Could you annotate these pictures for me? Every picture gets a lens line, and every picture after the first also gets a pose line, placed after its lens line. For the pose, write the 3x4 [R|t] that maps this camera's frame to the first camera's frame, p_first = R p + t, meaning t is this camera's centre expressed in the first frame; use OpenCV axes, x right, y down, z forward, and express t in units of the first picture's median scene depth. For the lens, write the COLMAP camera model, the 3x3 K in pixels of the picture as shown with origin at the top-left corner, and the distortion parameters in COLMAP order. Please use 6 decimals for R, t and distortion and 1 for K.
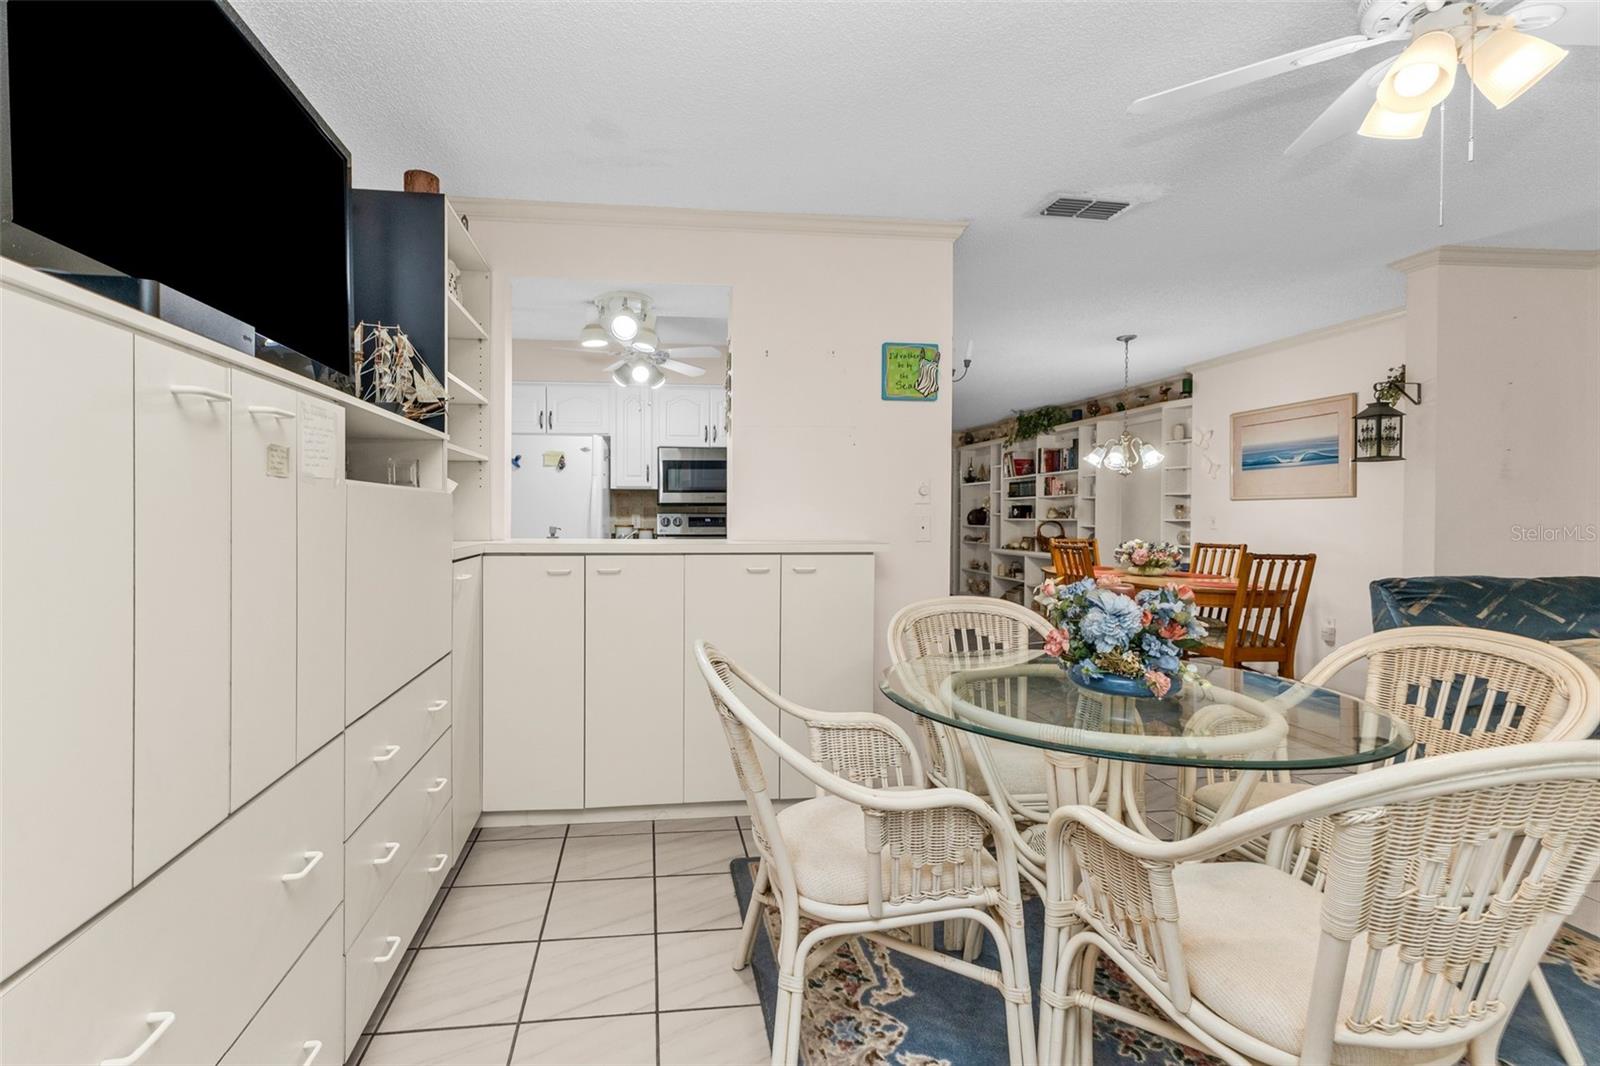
lens RADIAL K [[721.1, 0, 721.0], [0, 721.1, 513.4], [0, 0, 1]] dist [0.005374, 0.000155]
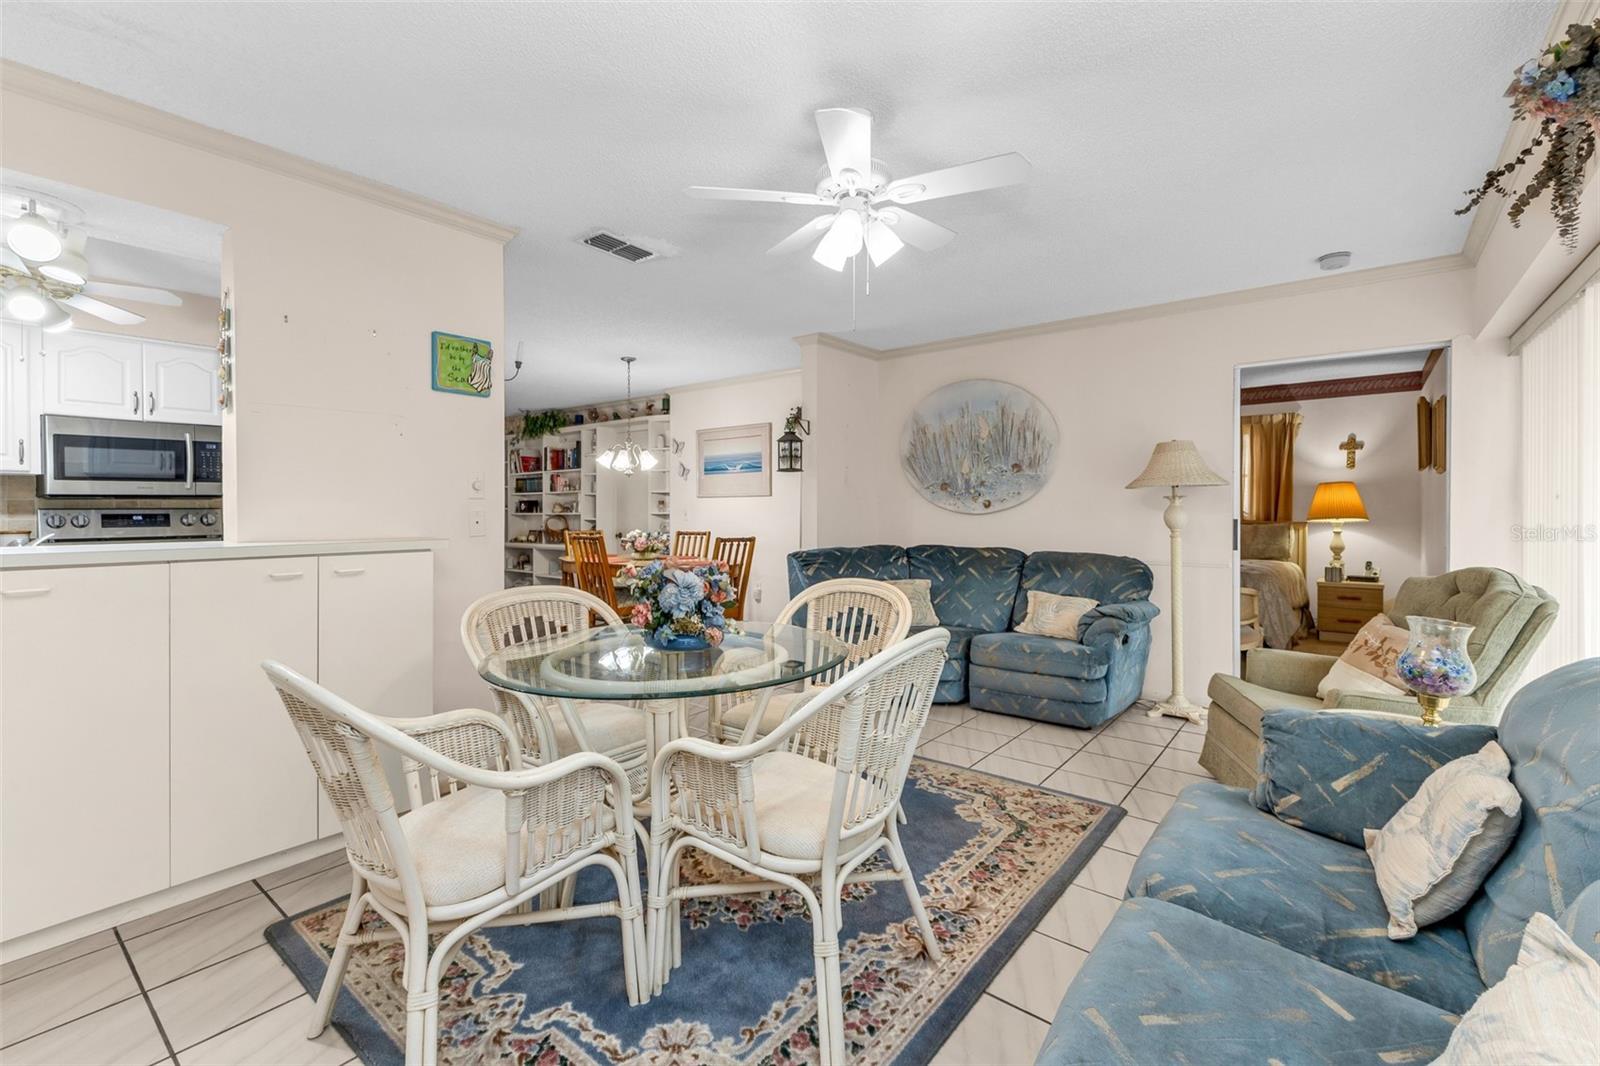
lens RADIAL K [[712.8, 0, 793.0], [0, 712.8, 506.0], [0, 0, 1]] dist [0.009652, 0.000018]
pose [[0.697750, -0.000296, 0.716341, -0.121006], [0.002233, 0.999996, -0.001762, -0.000403], [-0.716338, 0.002829, 0.697748, -0.006902]]
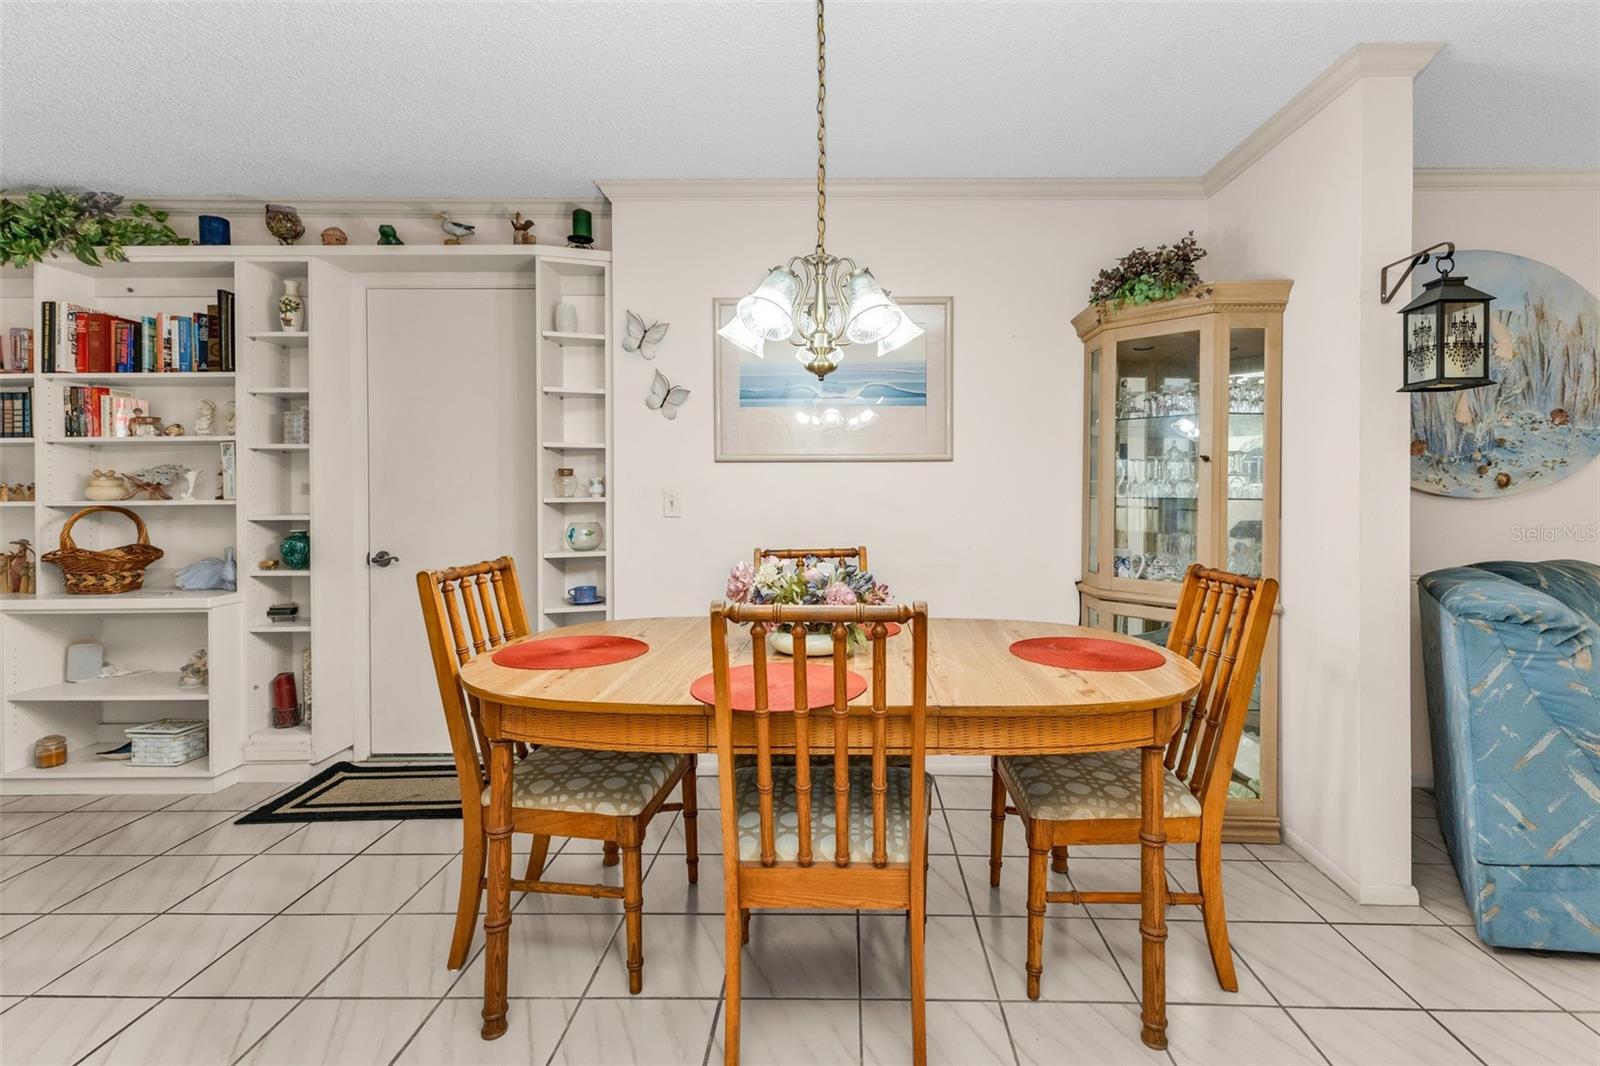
lens RADIAL K [[658.3, 0, 799.2], [0, 658.3, 517.2], [0, 0, 1]] dist [-0.003532, -0.000100]
pose [[0.090299, -0.045626, 0.994869, 0.293168], [-0.000167, 0.998949, 0.045828, 0.001130], [-0.995915, -0.004304, 0.090196, 1.174405]]
